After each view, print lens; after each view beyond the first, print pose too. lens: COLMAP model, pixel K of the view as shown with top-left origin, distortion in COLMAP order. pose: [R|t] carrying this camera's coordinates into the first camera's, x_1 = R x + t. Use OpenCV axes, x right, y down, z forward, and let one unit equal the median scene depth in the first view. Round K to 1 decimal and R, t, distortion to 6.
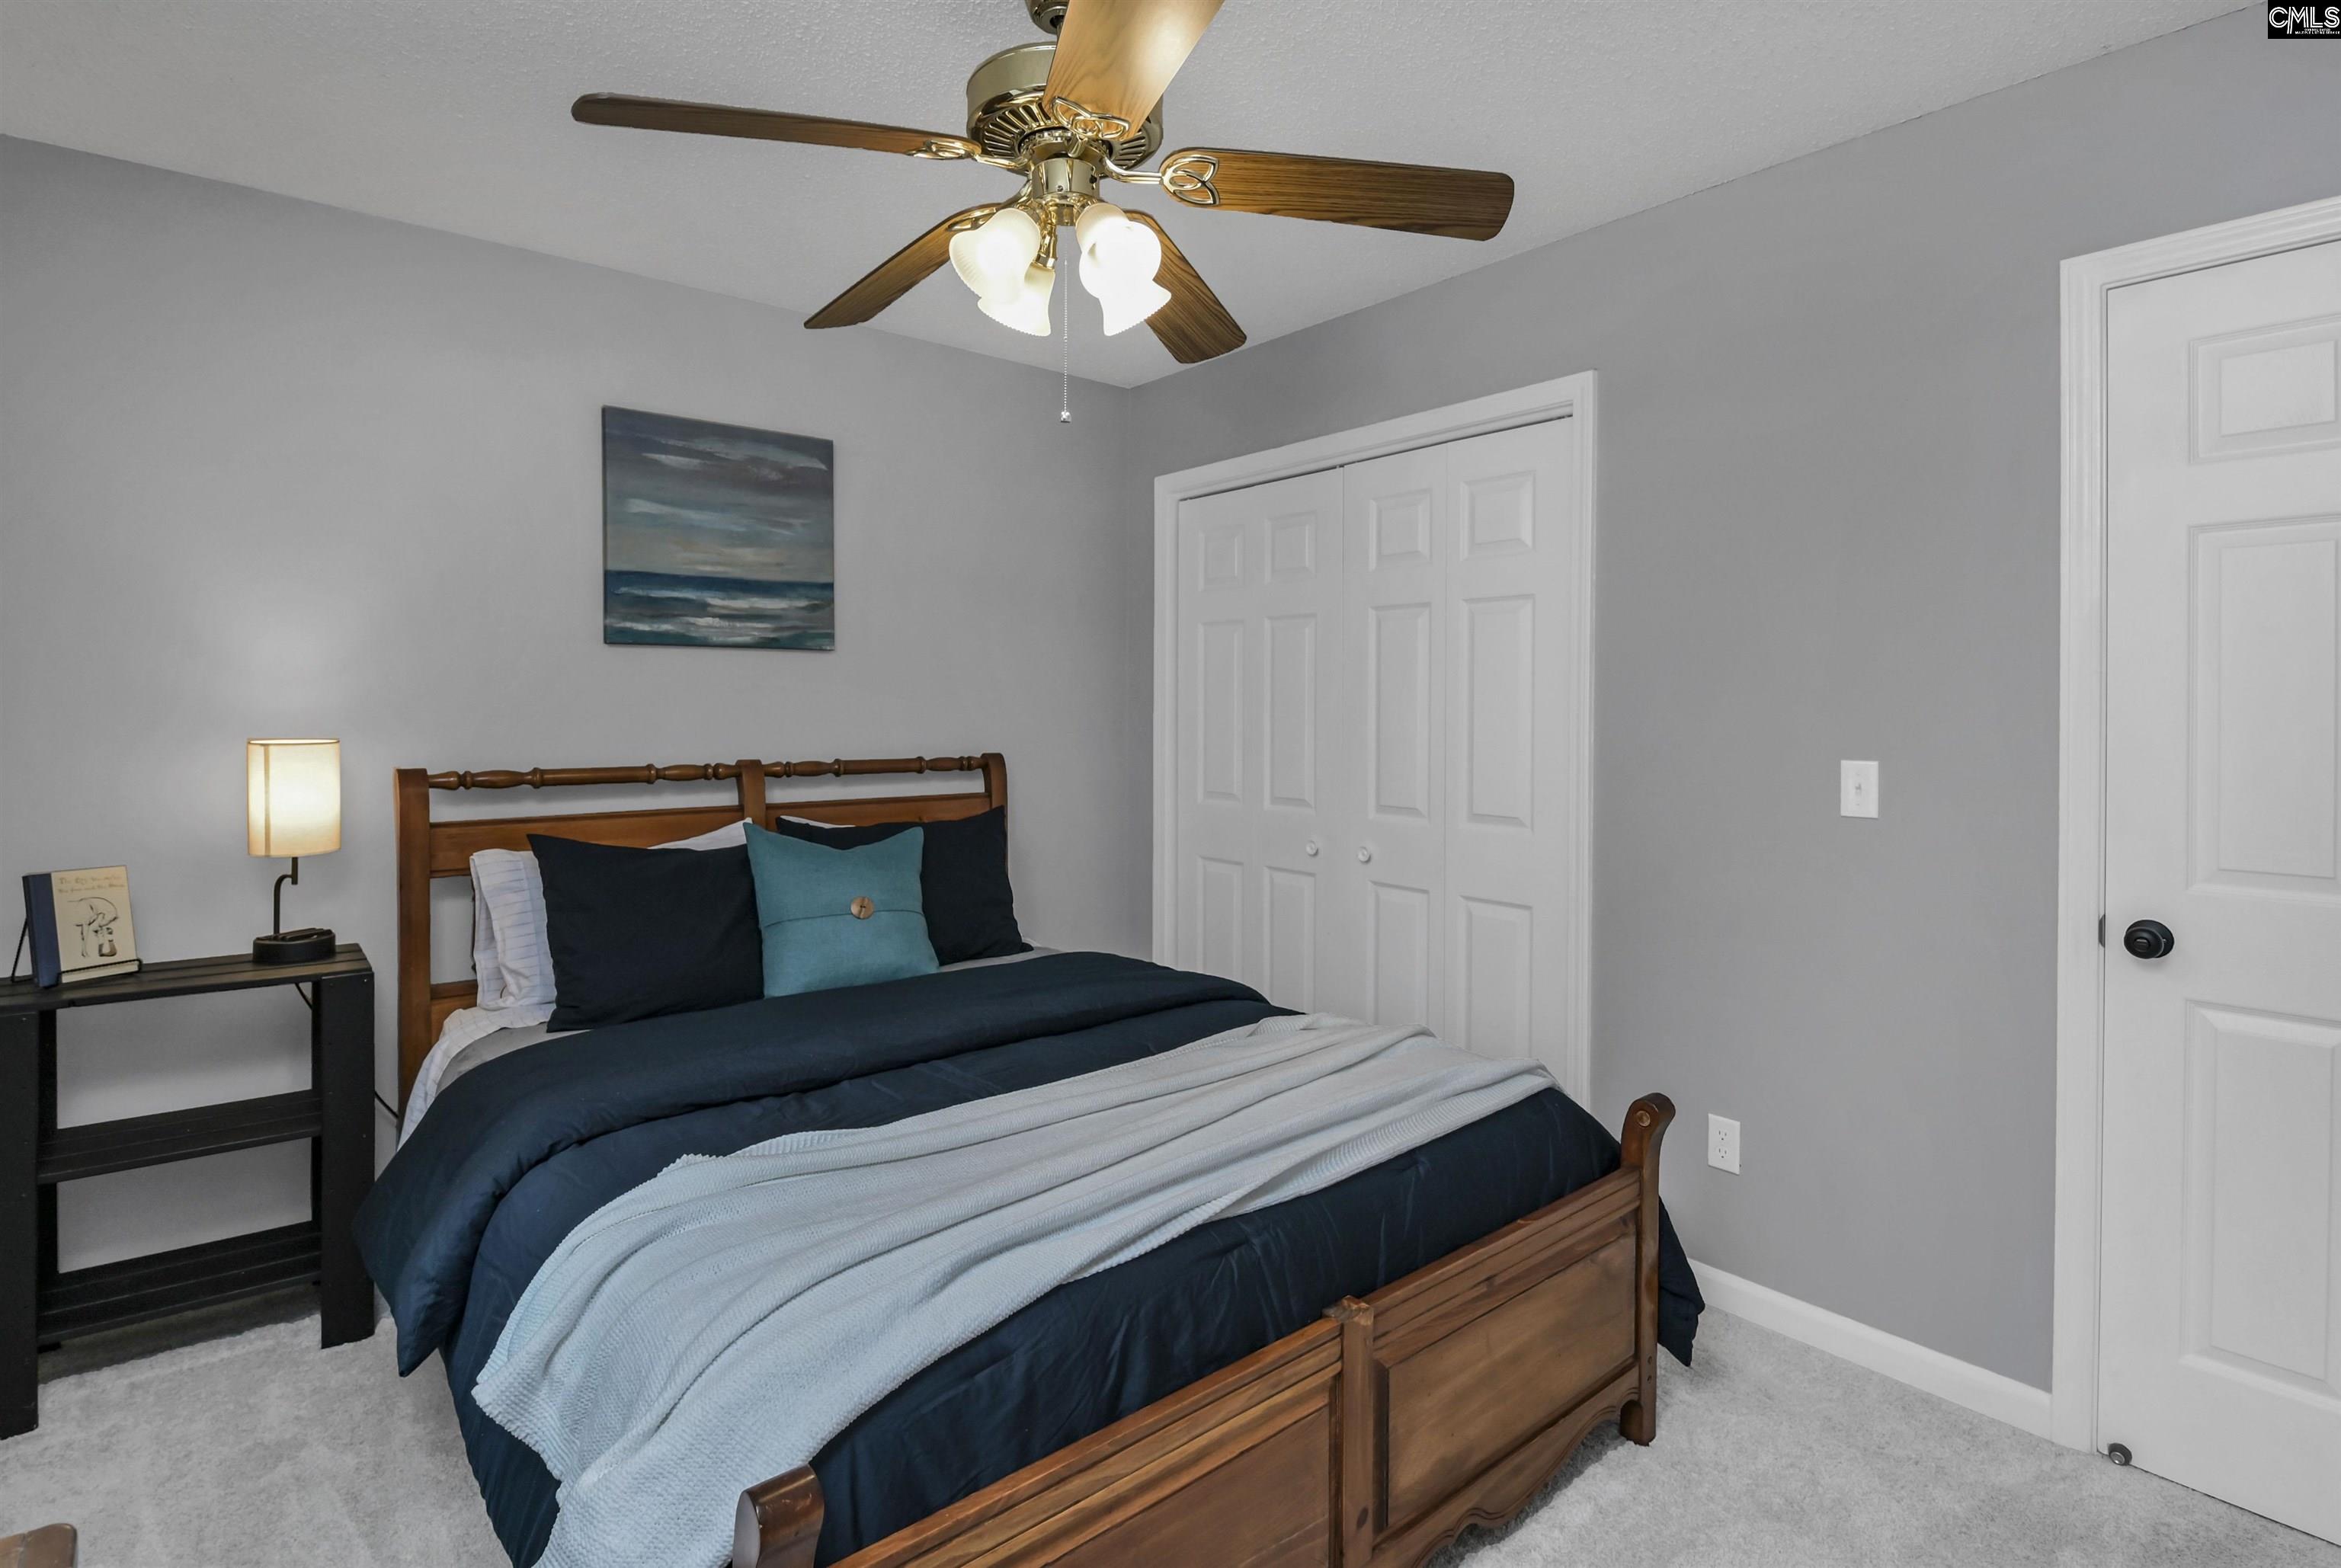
lens RADIAL K [[1138.8, 0, 1187.8], [0, 1138.8, 711.7], [0, 0, 1]] dist [-0.003348, -0.000329]
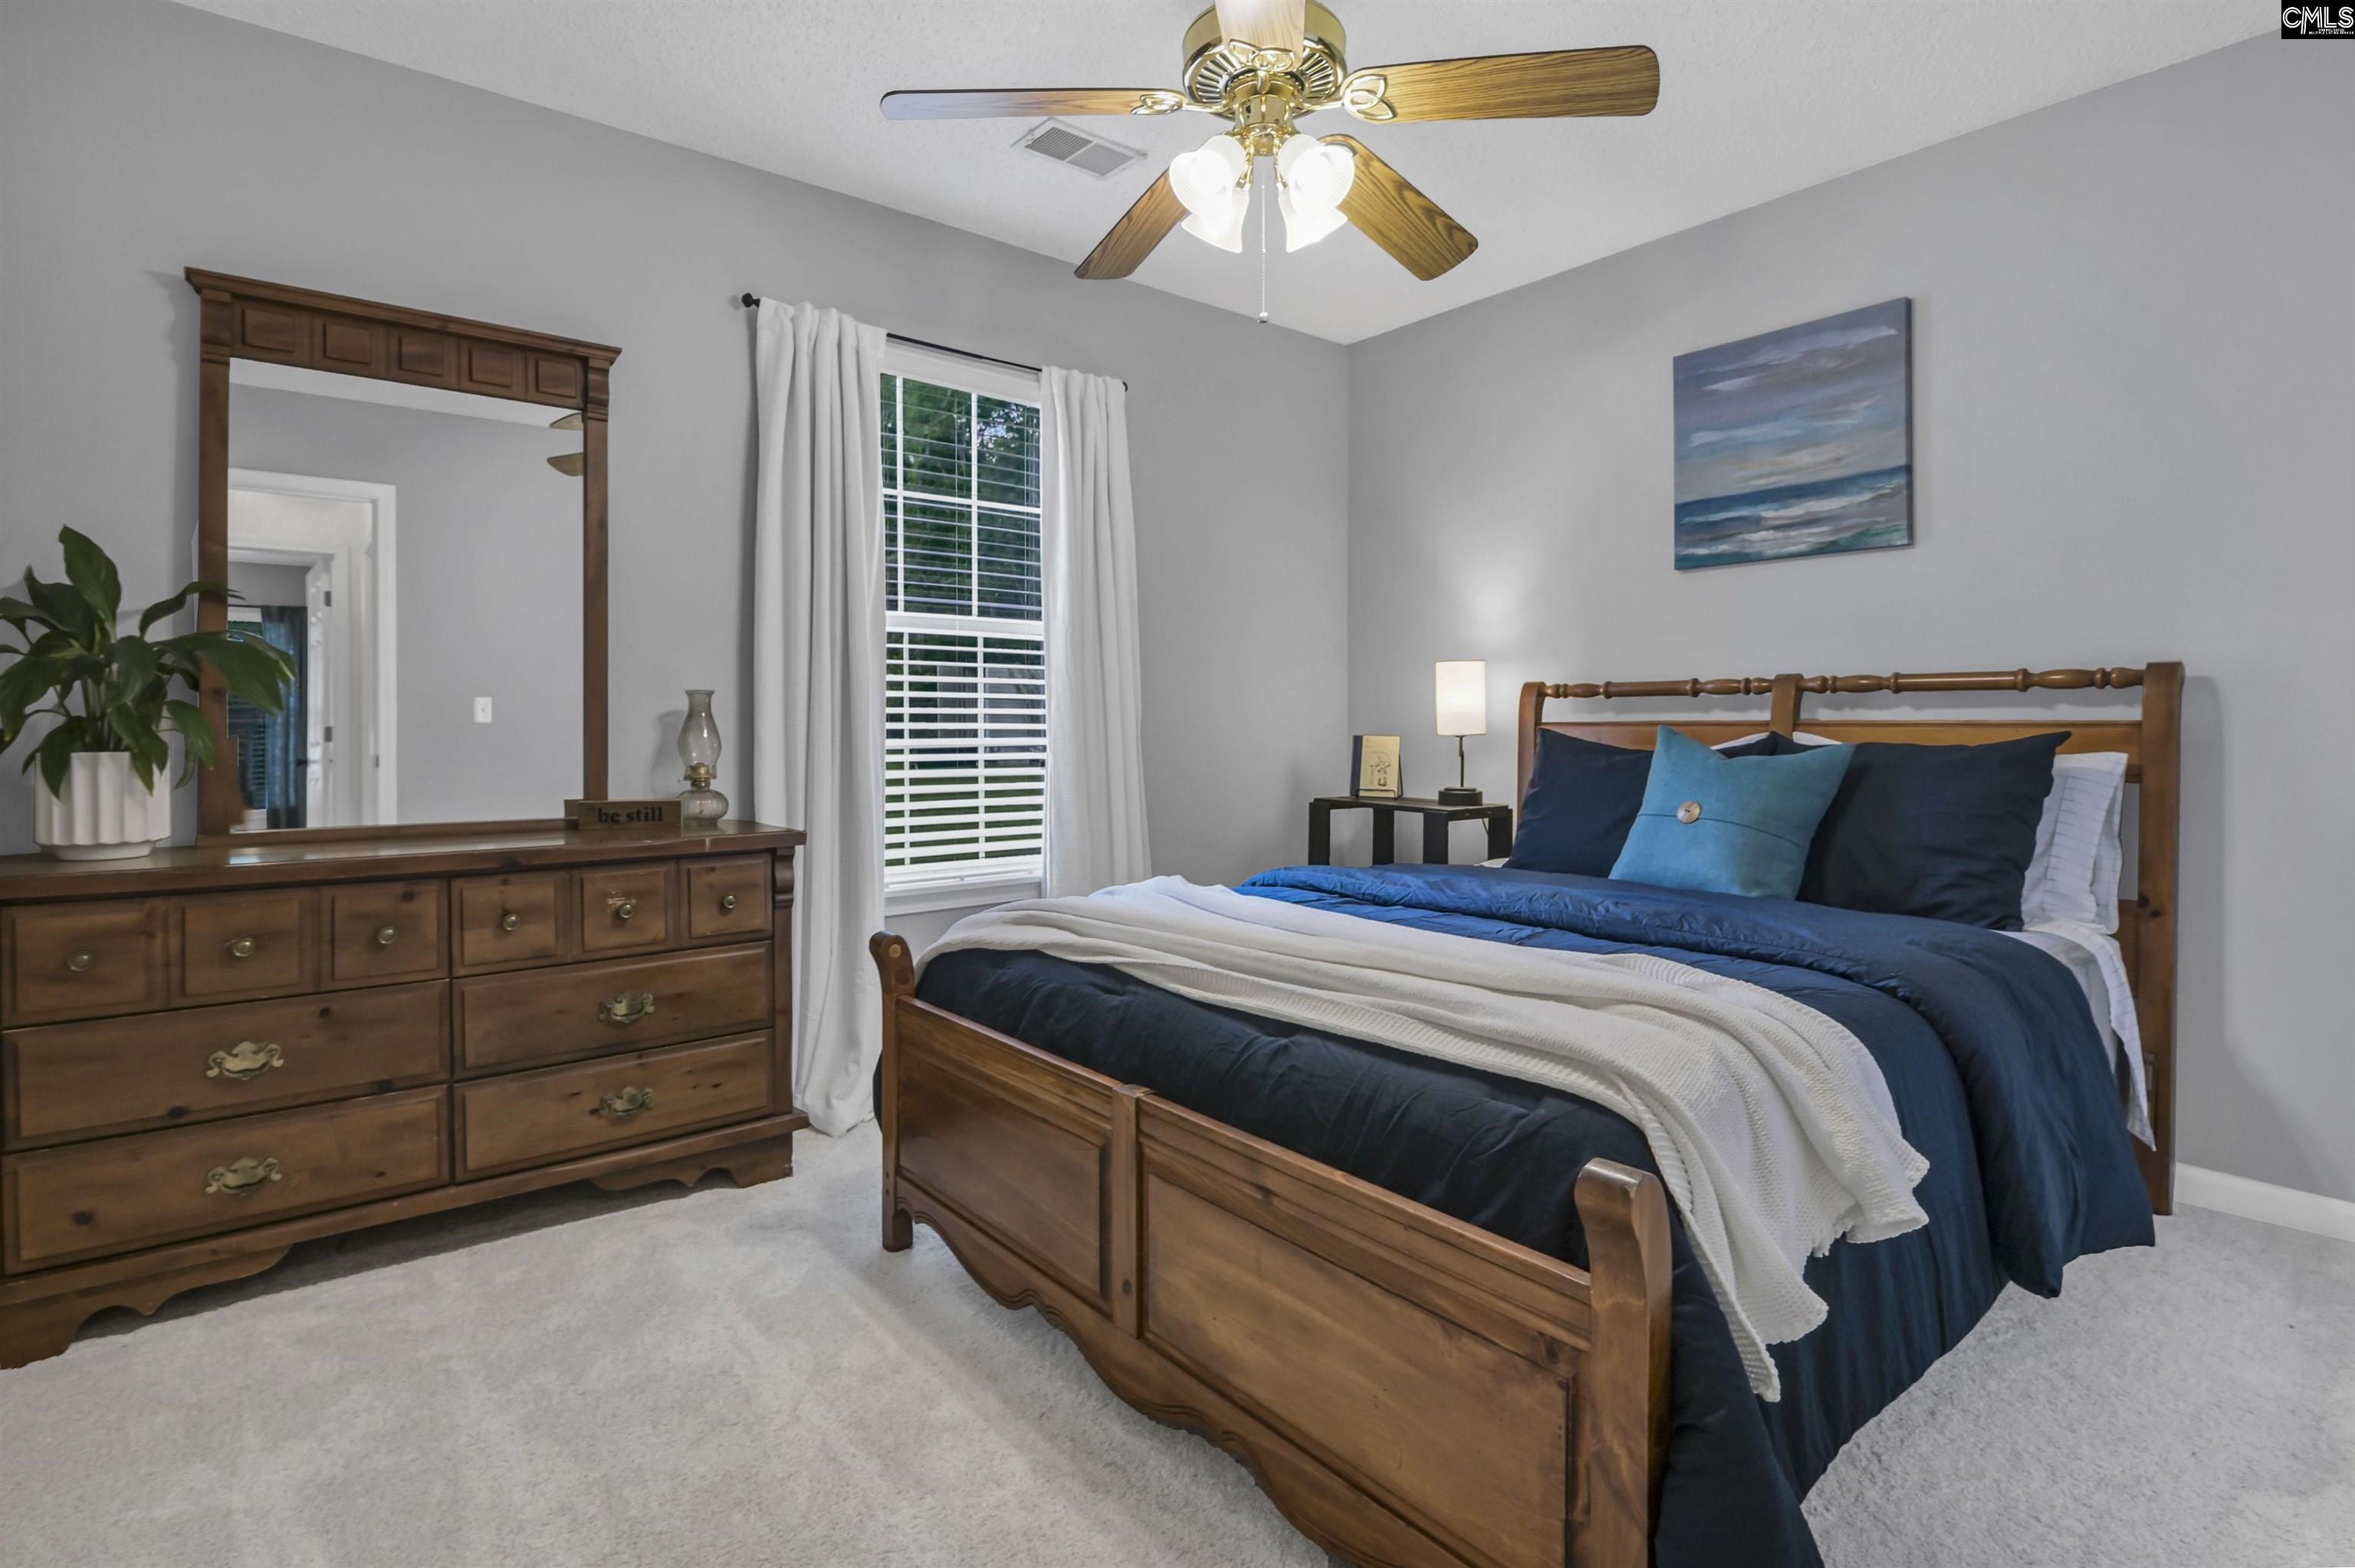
lens RADIAL K [[1145.6, 0, 1169.5], [0, 1145.6, 723.0], [0, 0, 1]] dist [-0.003348, -0.000329]
pose [[-0.005701, 0.003022, -0.999979, 0.580420], [-0.003623, 0.999989, 0.003043, 0.083302], [0.999977, 0.003640, -0.005690, 0.493985]]
